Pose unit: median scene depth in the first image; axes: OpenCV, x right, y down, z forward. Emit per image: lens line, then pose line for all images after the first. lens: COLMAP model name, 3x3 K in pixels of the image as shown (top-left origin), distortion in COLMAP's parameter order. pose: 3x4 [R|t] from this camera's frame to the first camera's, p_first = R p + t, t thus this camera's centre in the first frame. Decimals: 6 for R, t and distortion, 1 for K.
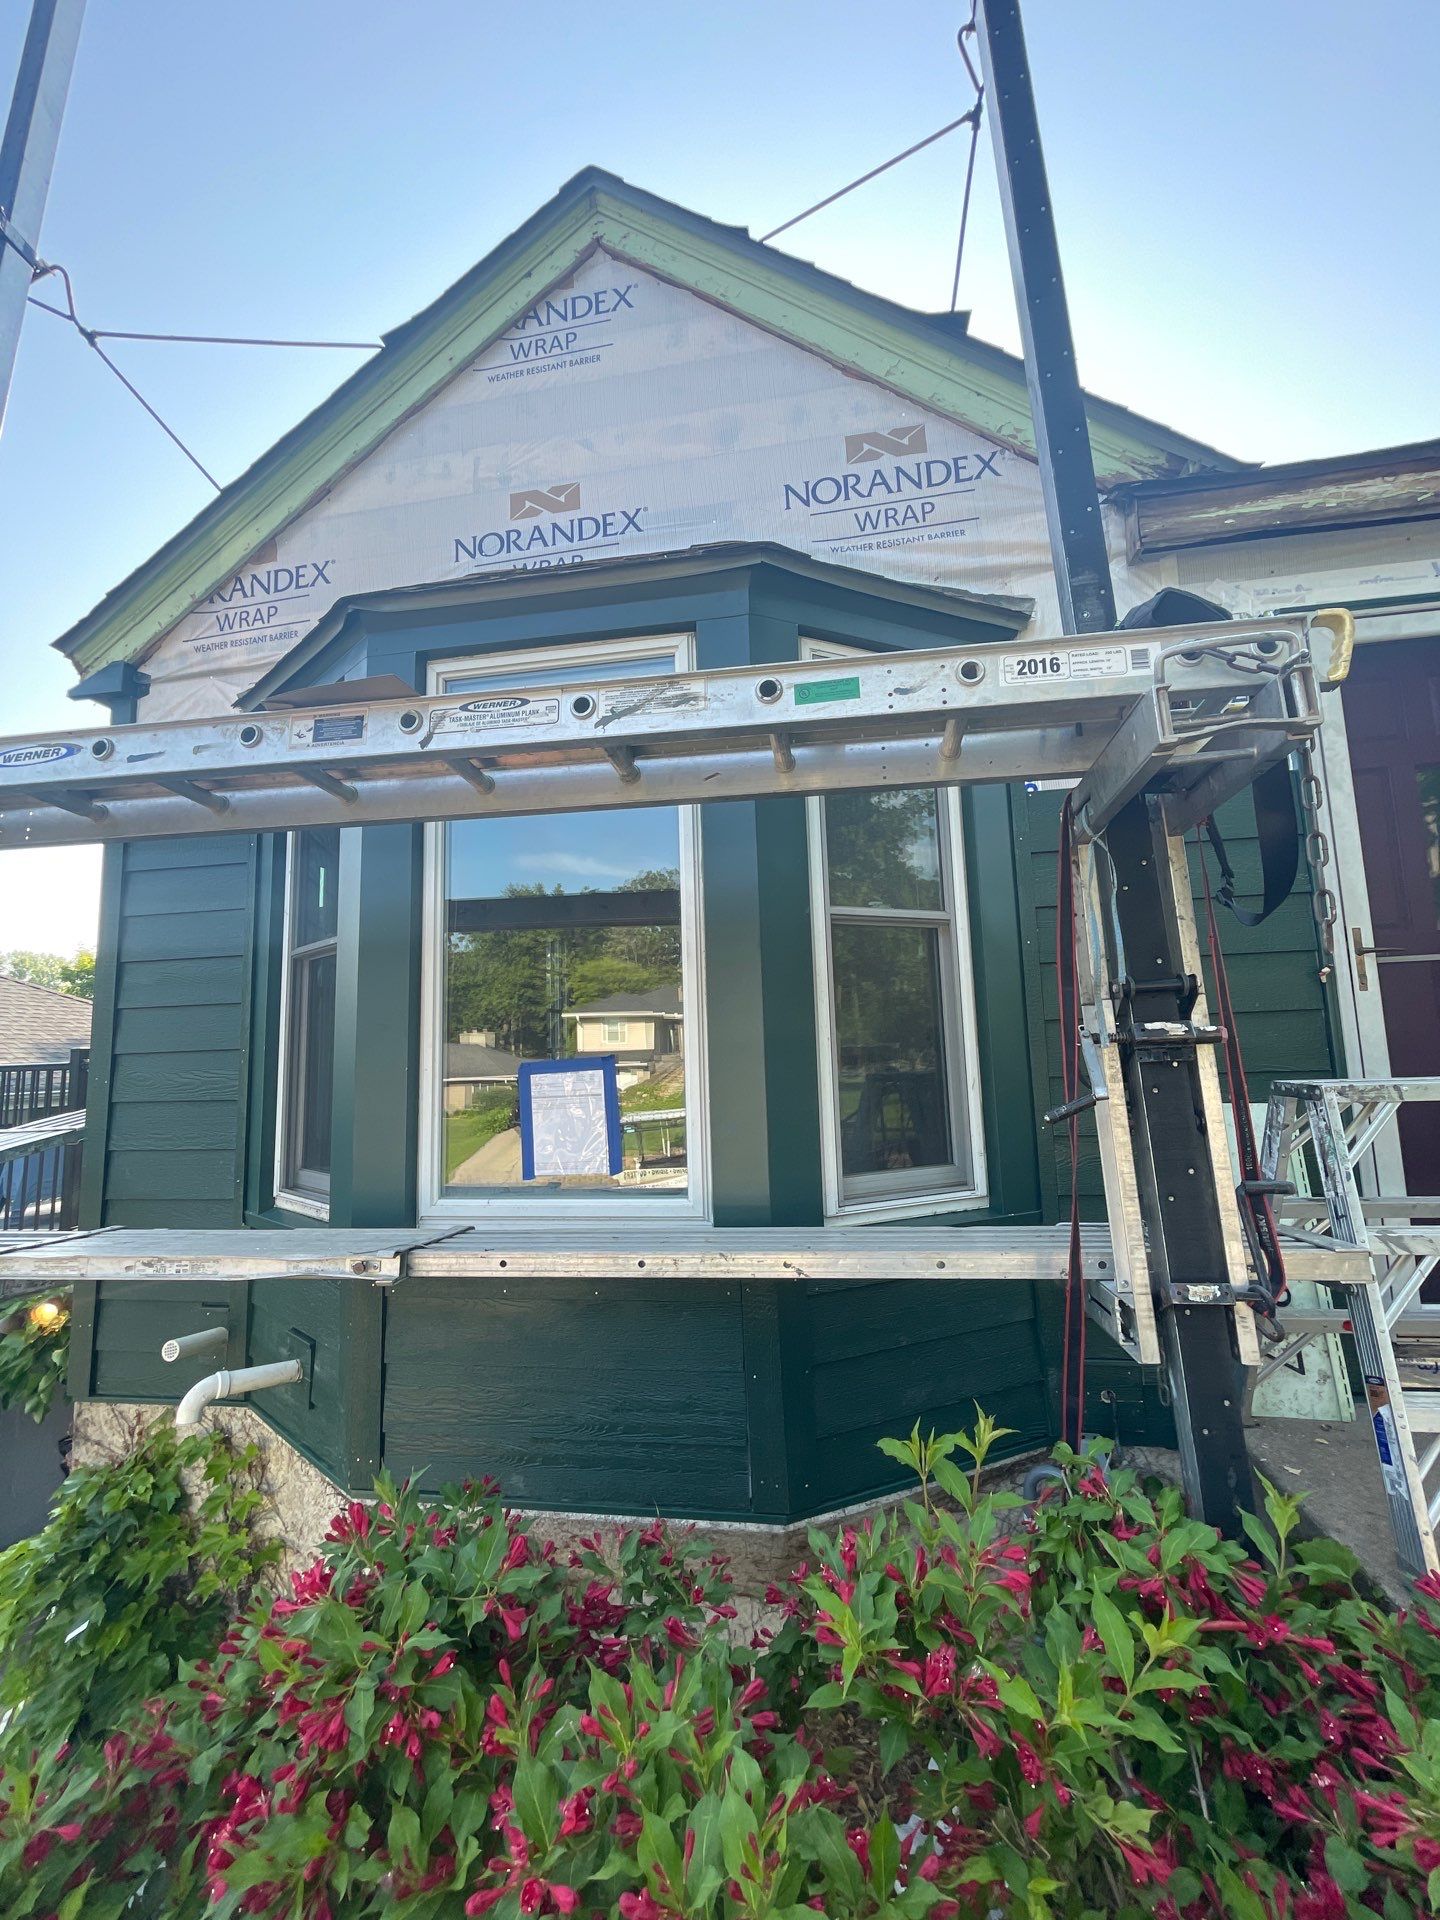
lens RADIAL K [[771.9, 0, 735.3], [0, 771.9, 964.4], [0, 0, 1]] dist [0.001369, -0.000306]
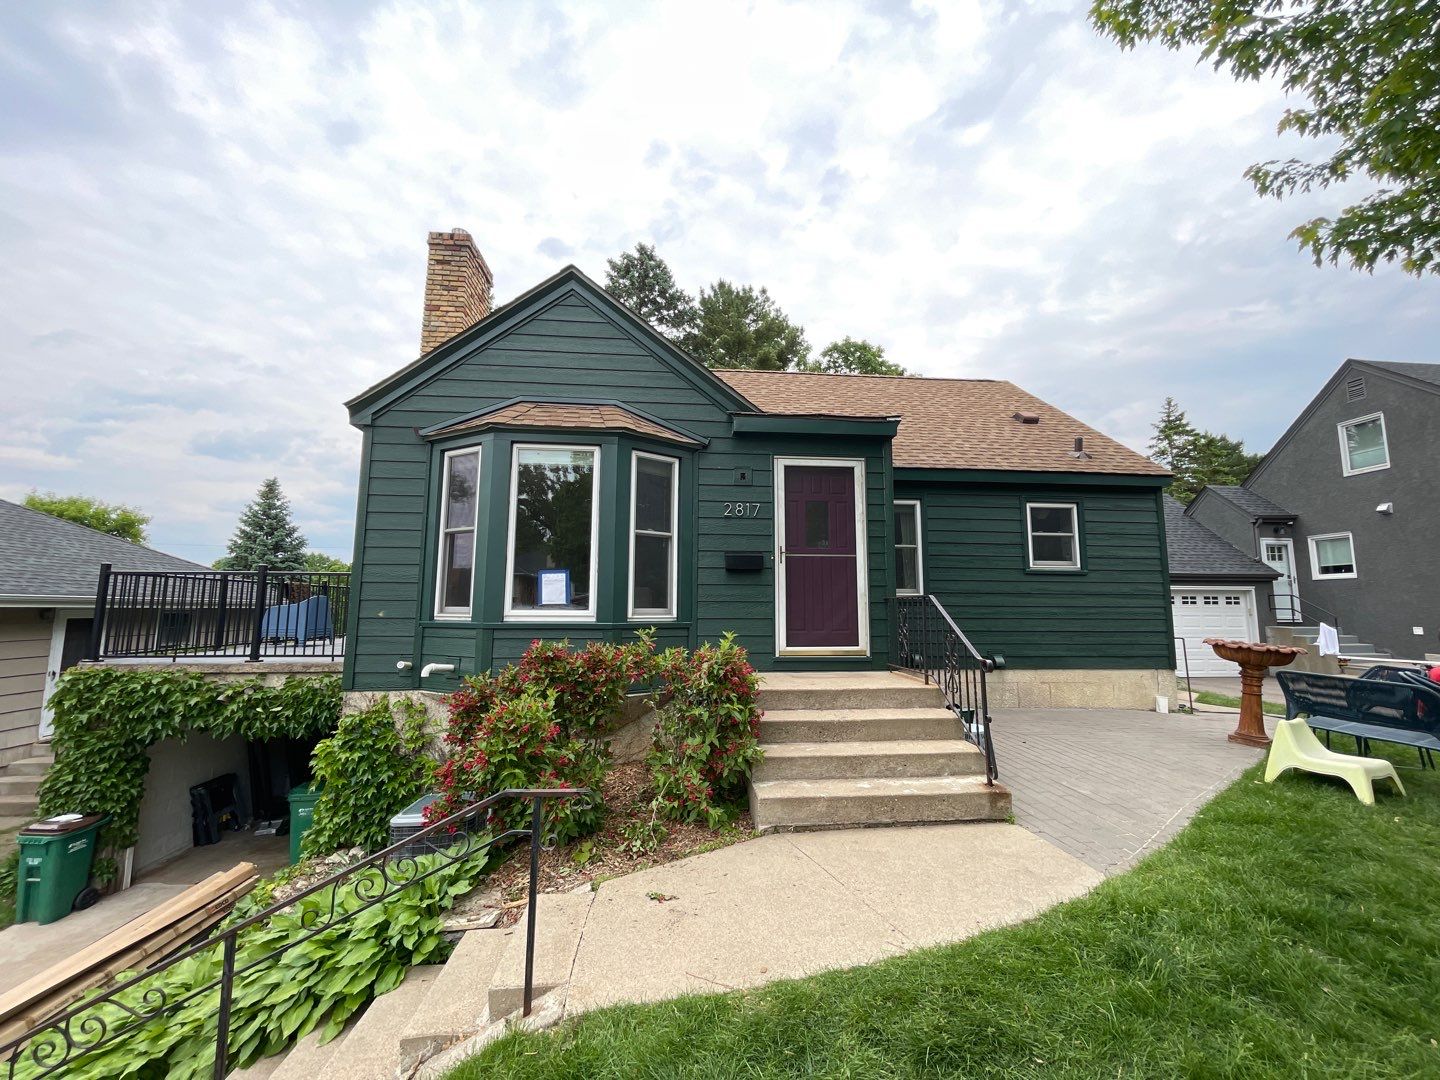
lens RADIAL K [[578.9, 0, 720.0], [0, 578.9, 540.0], [0, 0, 1]] dist [0.001369, -0.000306]
pose [[0.974975, 0.062330, 0.213396, -0.045474], [-0.064764, 0.997891, 0.004428, -0.054304], [-0.212670, -0.018137, 0.976956, -1.252945]]
